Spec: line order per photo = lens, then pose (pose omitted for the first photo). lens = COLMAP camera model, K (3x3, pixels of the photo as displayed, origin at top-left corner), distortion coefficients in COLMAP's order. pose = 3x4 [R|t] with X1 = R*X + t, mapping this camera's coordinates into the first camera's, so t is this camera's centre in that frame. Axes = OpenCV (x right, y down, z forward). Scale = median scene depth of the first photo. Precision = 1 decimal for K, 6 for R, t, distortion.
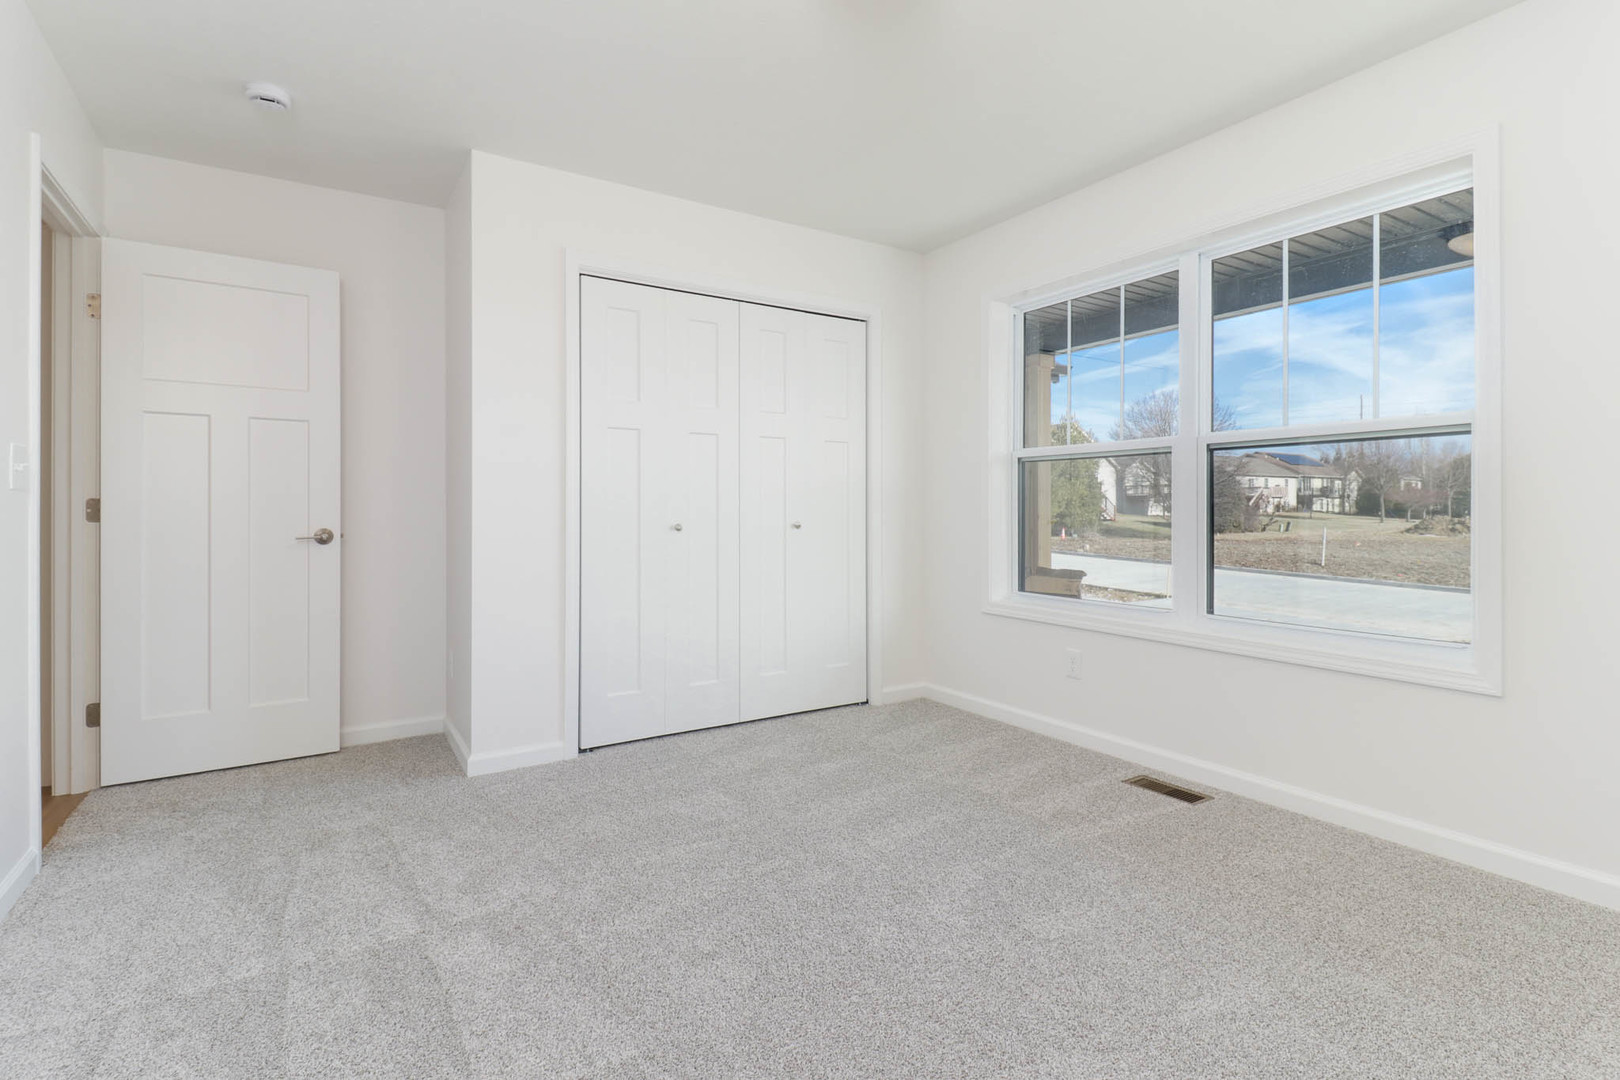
lens RADIAL K [[759.6, 0, 807.5], [0, 759.6, 530.1], [0, 0, 1]] dist [-0.002103, -0.000997]
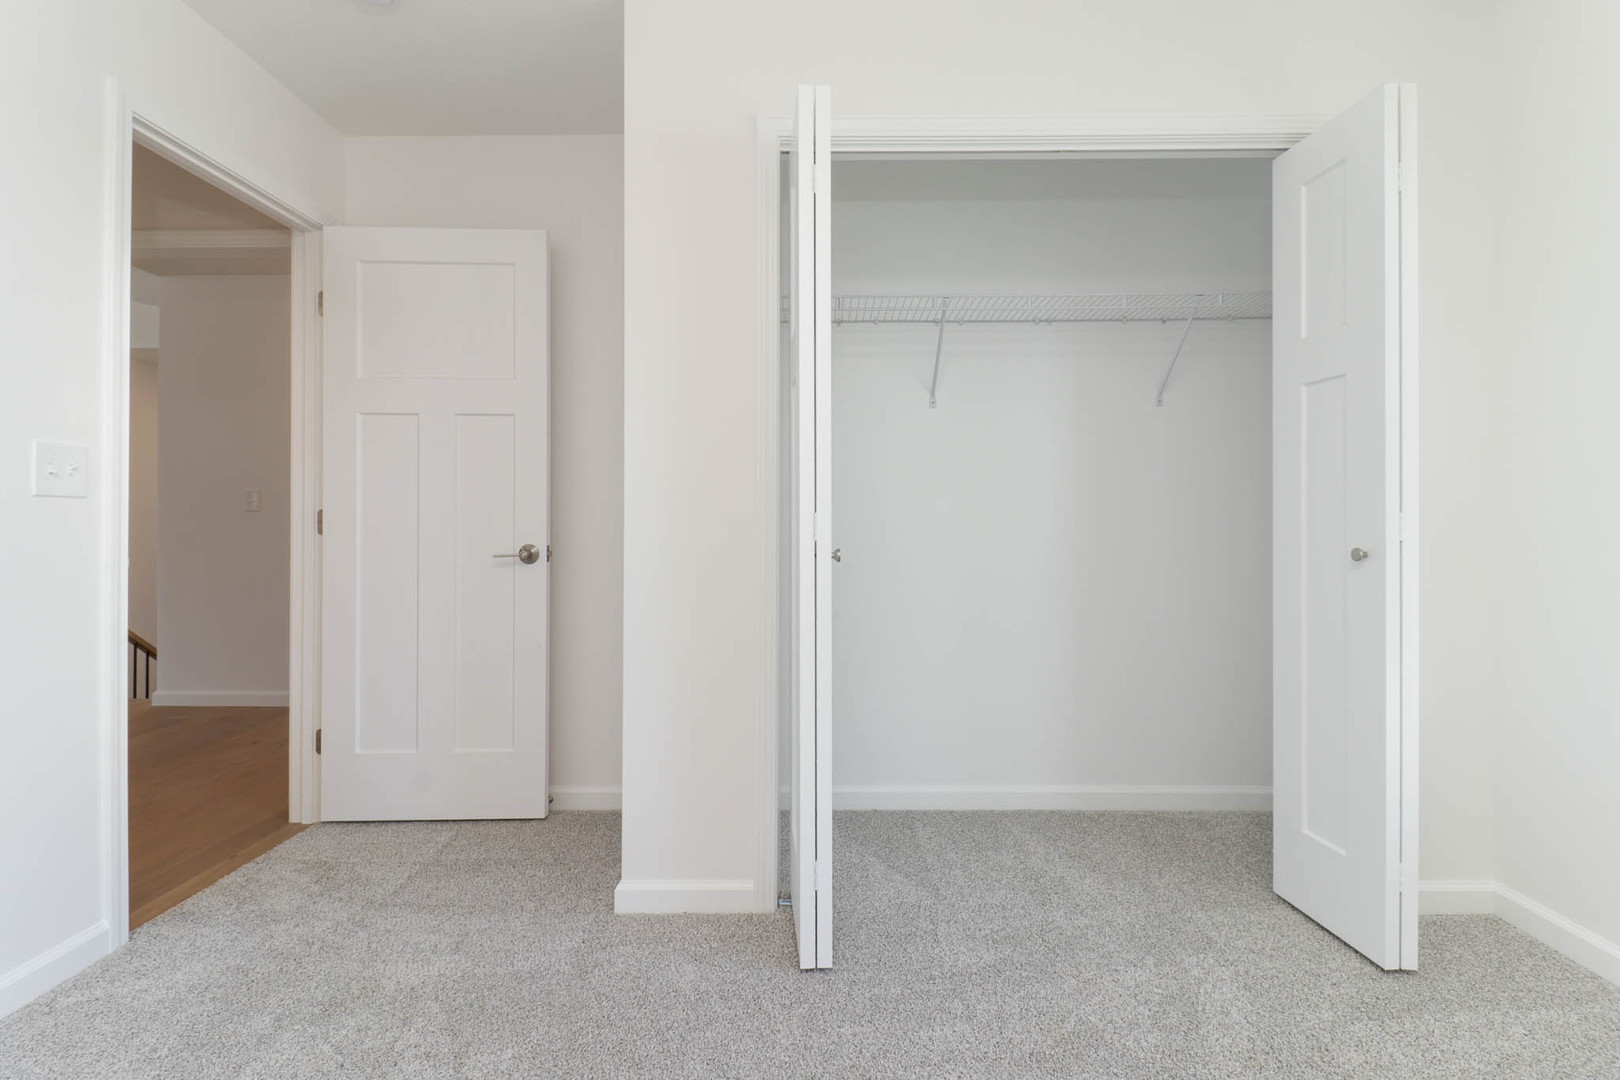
lens RADIAL K [[759.6, 0, 811.8], [0, 759.6, 525.9], [0, 0, 1]] dist [-0.002103, -0.000997]
pose [[0.843114, 0.001015, -0.537733, 0.063956], [-0.013832, 0.999708, -0.019799, -0.010028], [0.537556, 0.024131, 0.842882, 0.483007]]
